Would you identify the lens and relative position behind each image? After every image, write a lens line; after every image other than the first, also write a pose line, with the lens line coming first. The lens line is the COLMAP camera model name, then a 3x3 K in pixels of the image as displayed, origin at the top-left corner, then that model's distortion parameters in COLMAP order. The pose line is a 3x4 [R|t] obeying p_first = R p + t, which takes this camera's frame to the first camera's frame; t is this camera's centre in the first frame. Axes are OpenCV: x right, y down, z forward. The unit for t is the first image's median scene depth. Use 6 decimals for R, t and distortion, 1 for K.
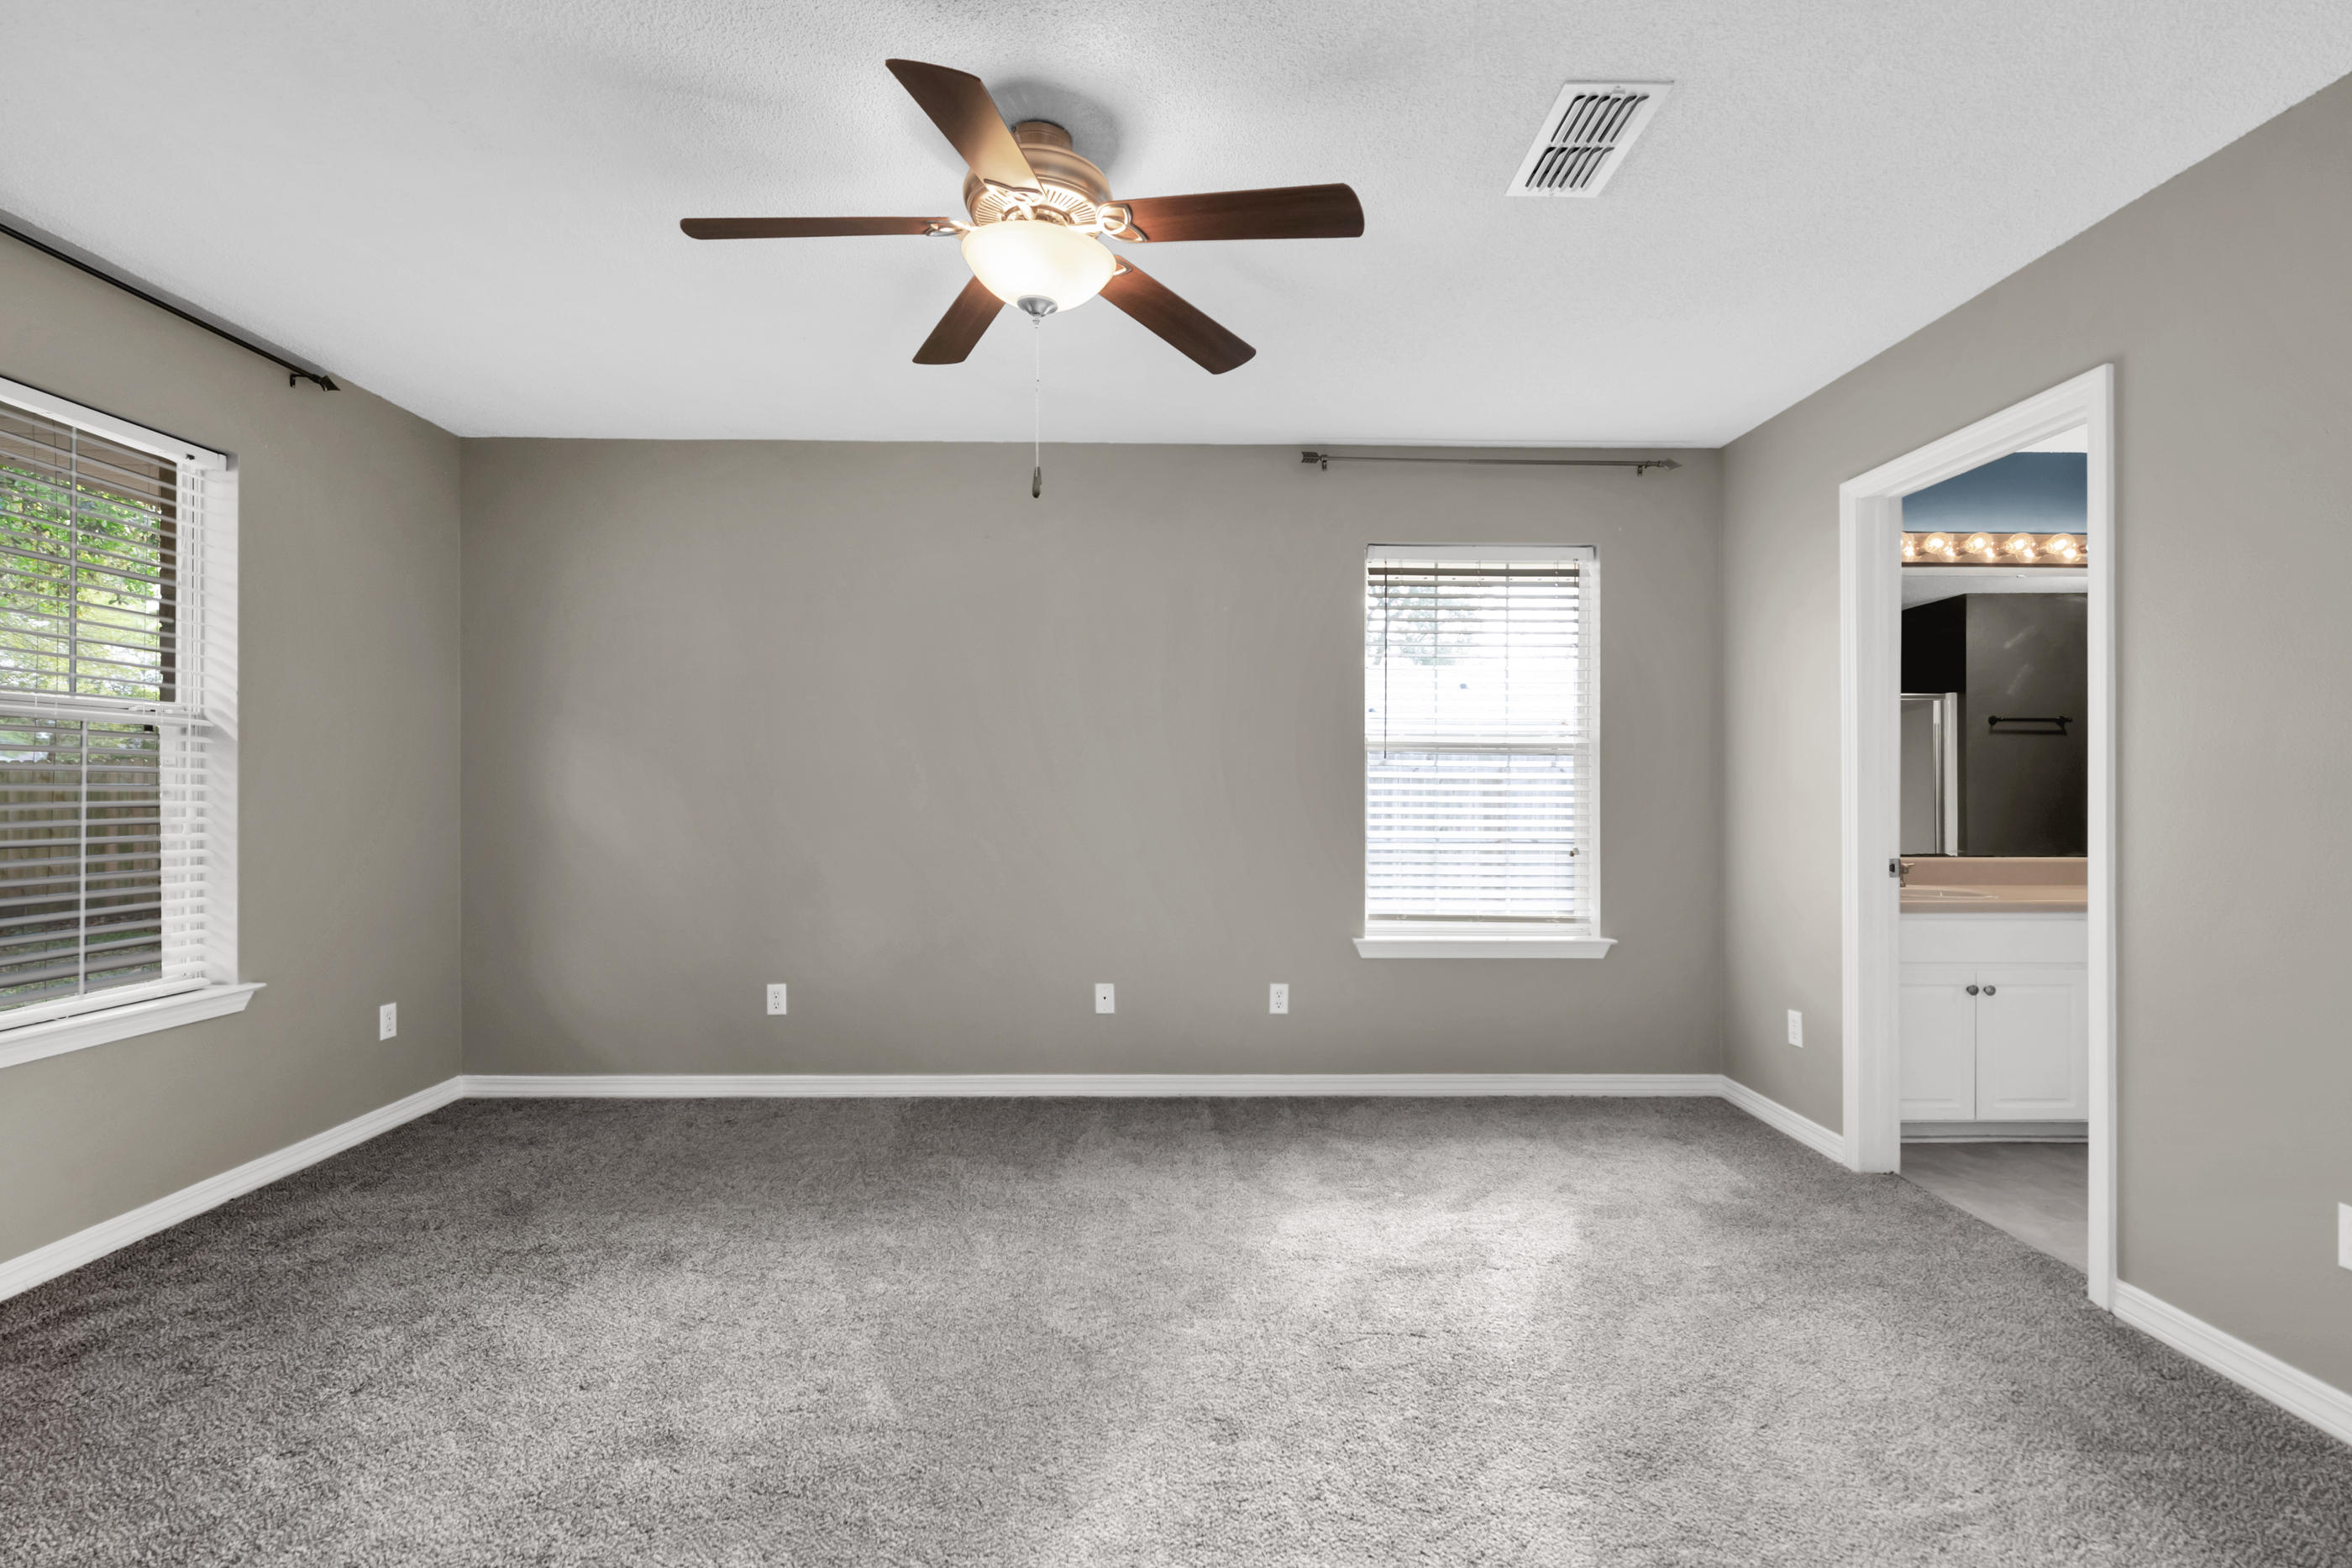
lens RADIAL K [[1059.6, 0, 1221.0], [0, 1059.6, 789.4], [0, 0, 1]] dist [0.009462, -0.007277]
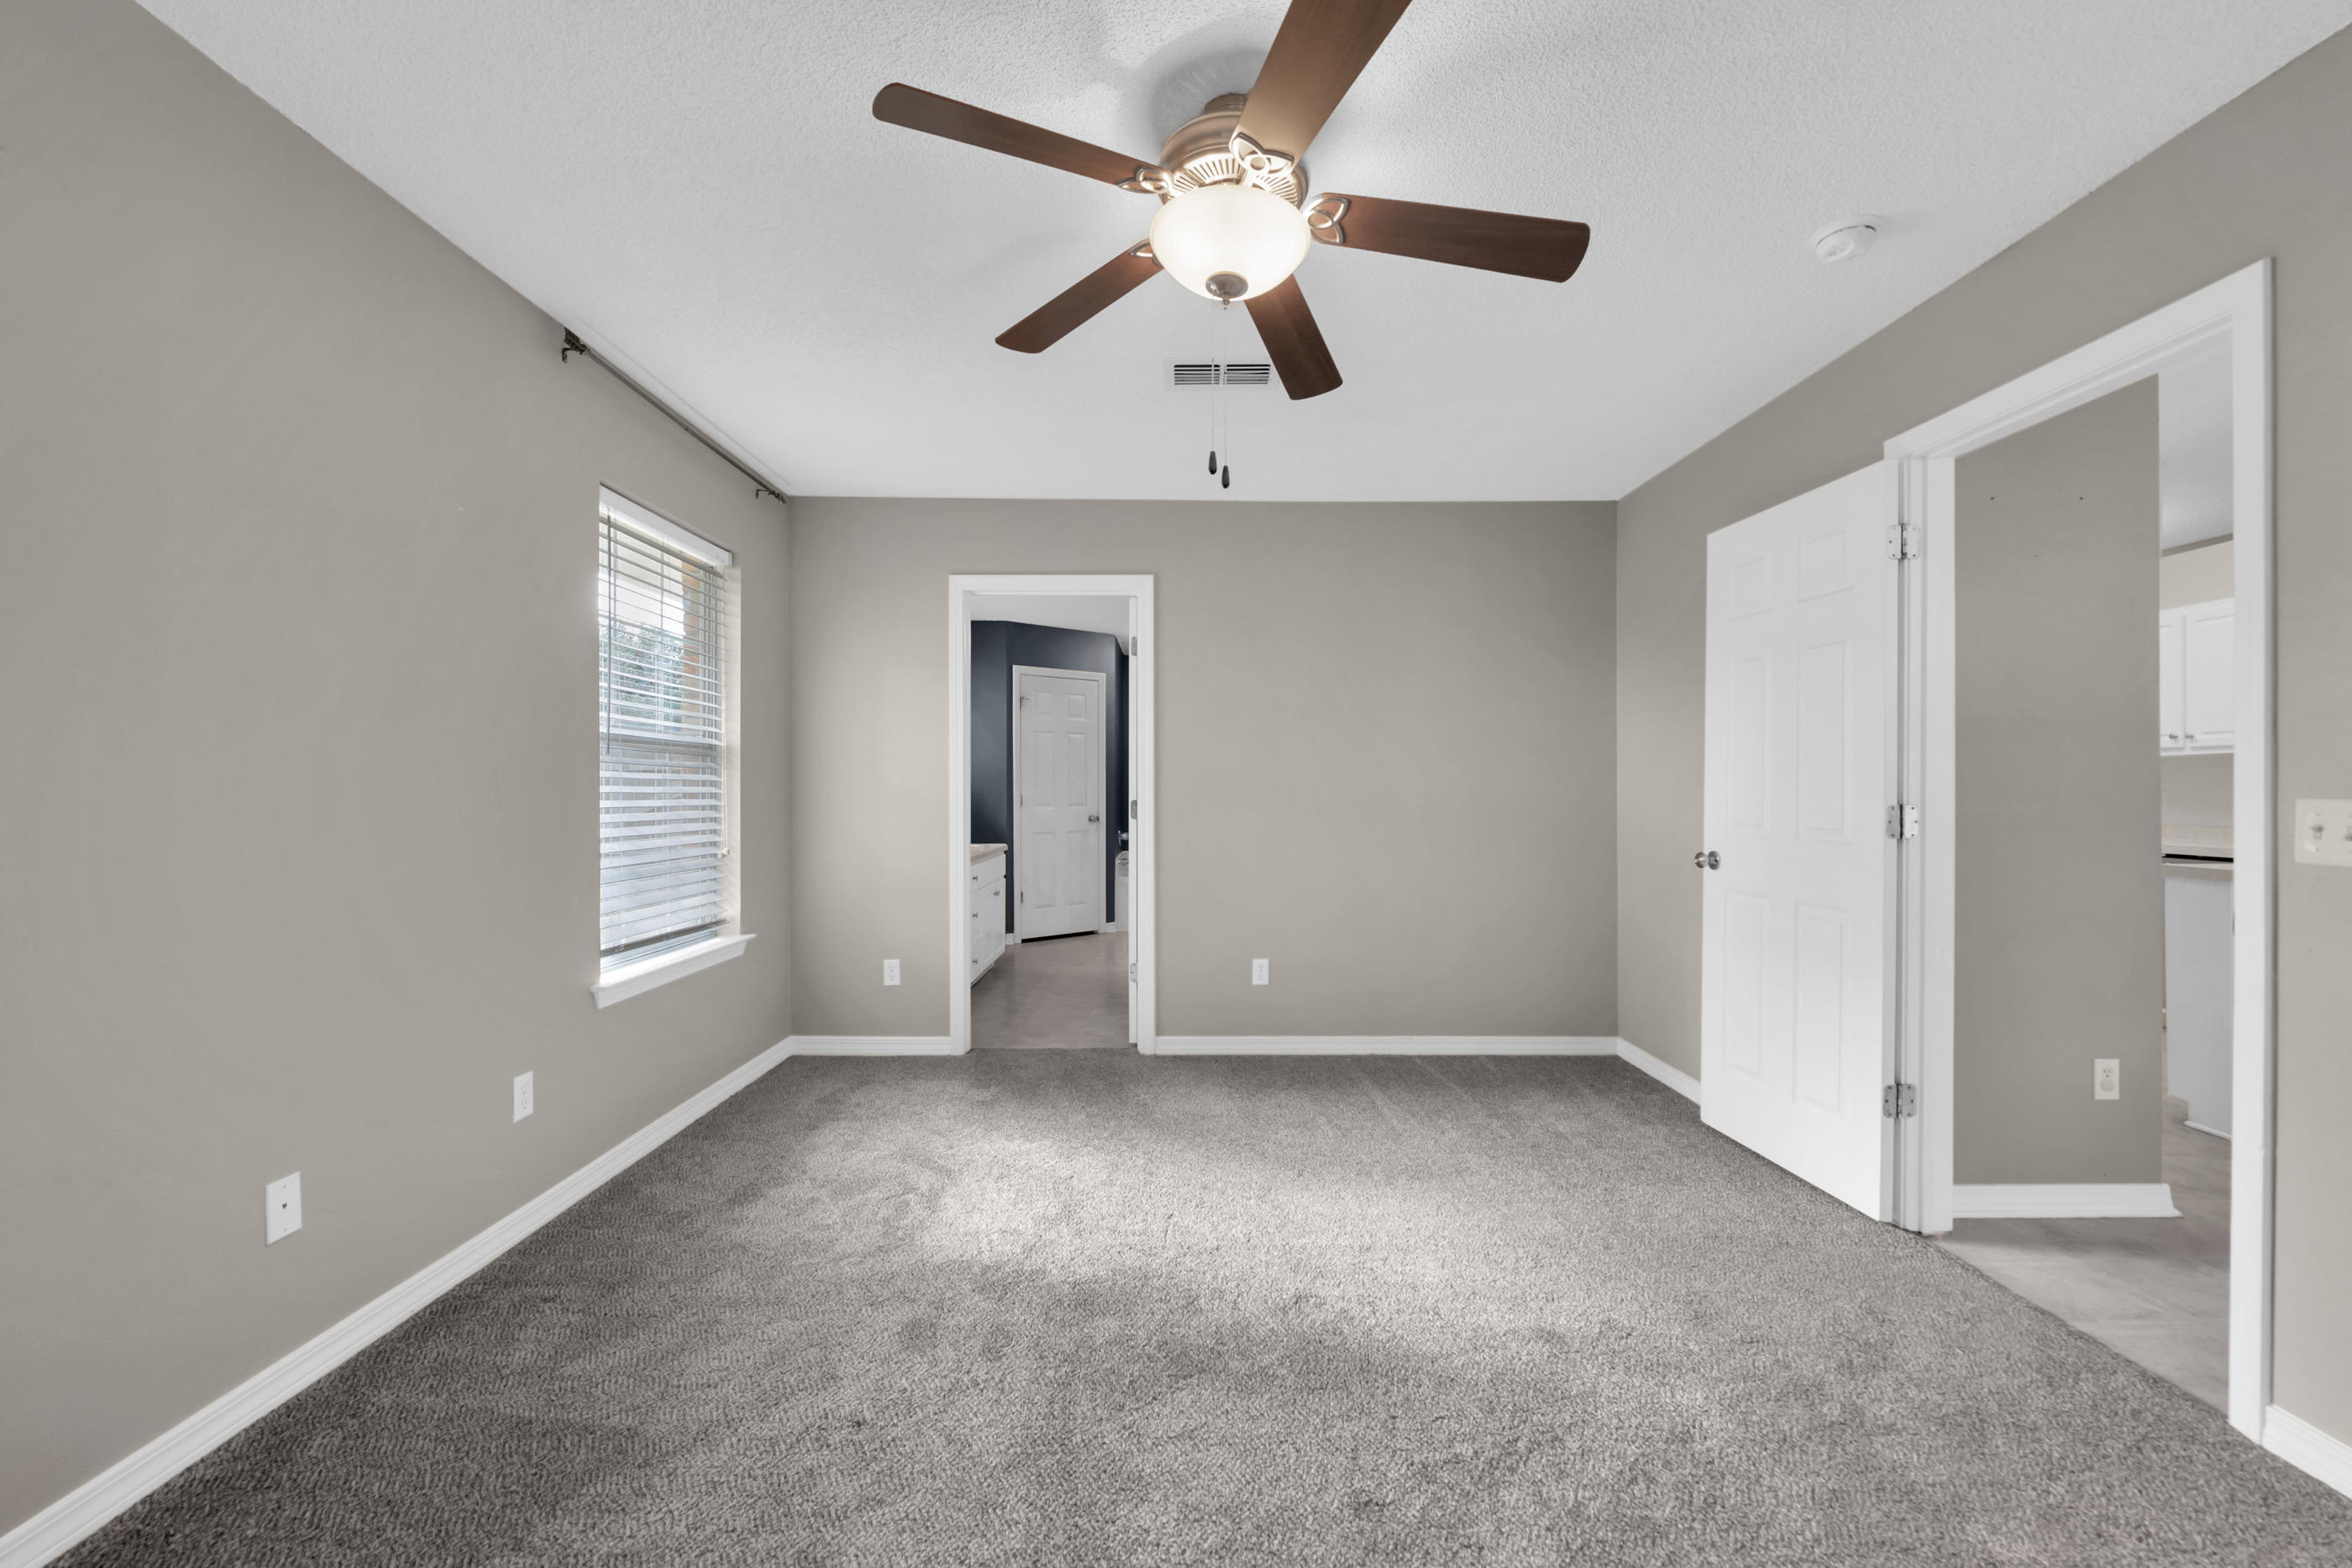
lens RADIAL K [[972.2, 0, 1170.3], [0, 972.2, 787.8], [0, 0, 1]] dist [0.000048, -0.000572]
pose [[0.024500, -0.008544, 0.999663, -0.641880], [0.005800, 0.999948, 0.008404, -0.009449], [-0.999683, 0.005592, 0.024548, 0.627704]]
